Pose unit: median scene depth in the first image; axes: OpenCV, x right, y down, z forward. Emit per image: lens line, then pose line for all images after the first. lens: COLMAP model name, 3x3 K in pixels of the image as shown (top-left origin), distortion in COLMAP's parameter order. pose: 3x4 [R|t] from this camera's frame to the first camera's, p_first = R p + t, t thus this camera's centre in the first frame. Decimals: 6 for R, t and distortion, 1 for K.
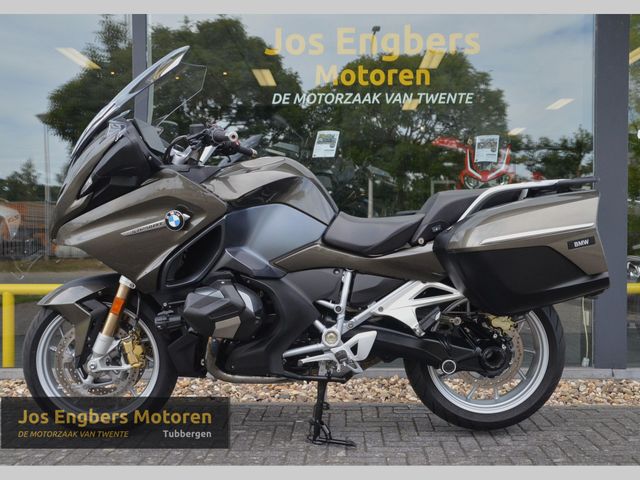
lens RADIAL K [[773.2, 0, 334.1], [0, 773.2, 248.7], [0, 0, 1]] dist [-0.069133, 0.606626]
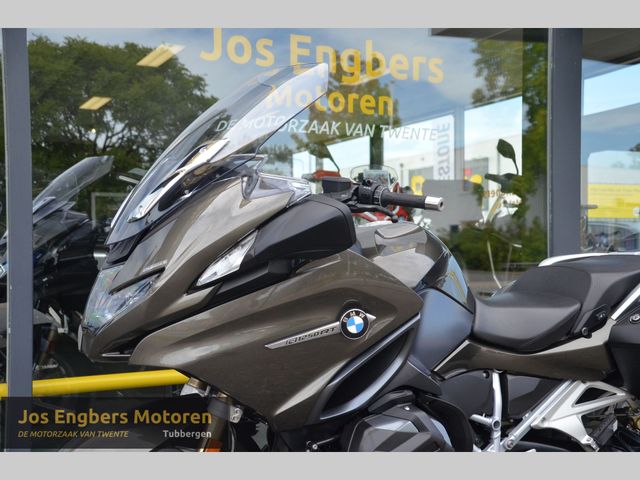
lens RADIAL K [[858.0, 0, 320.0], [0, 858.0, 240.0], [0, 0, 1]] dist [0.082937, 0.278761]
pose [[0.887790, -0.001044, 0.460248, -0.537758], [0.012046, 0.999708, -0.020967, -0.087638], [-0.460092, 0.024159, 0.887543, 0.318565]]
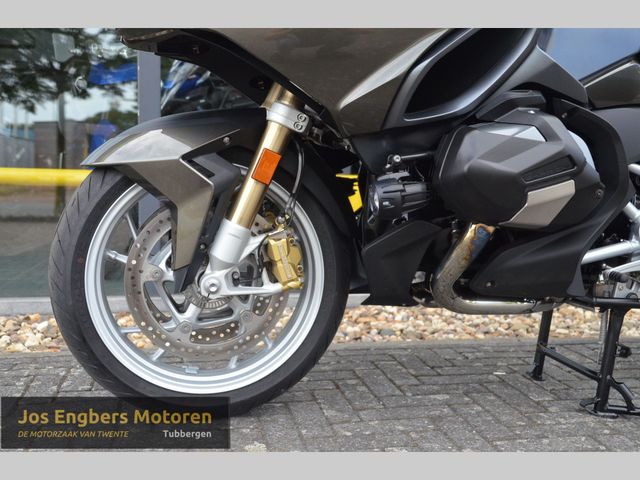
lens RADIAL K [[710.1, 0, 320.0], [0, 710.1, 240.0], [0, 0, 1]] dist [0.000727, 0.030349]
pose [[0.975298, 0.001473, 0.220889, -0.352827], [-0.017205, 0.997447, 0.069314, 0.089878], [-0.220223, -0.071402, 0.972833, 0.546003]]
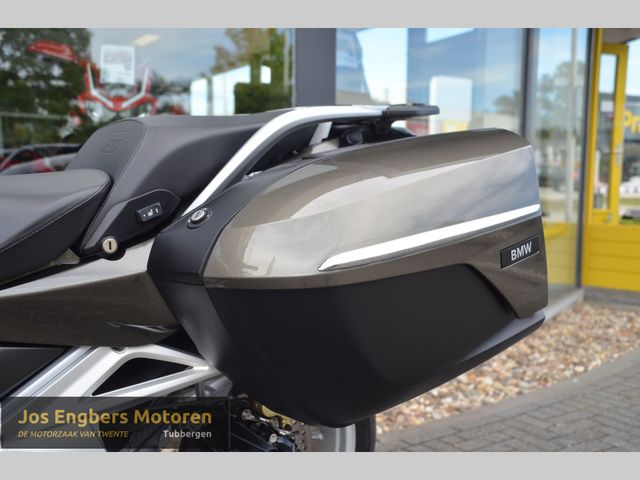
lens RADIAL K [[688.0, 0, 318.6], [0, 688.0, 247.9], [0, 0, 1]] dist [-0.005986, -0.001527]
pose [[0.841948, -0.050489, 0.537192, 0.017418], [0.000612, 0.995701, 0.092624, -0.039083], [-0.539559, -0.077656, 0.838359, 0.651673]]
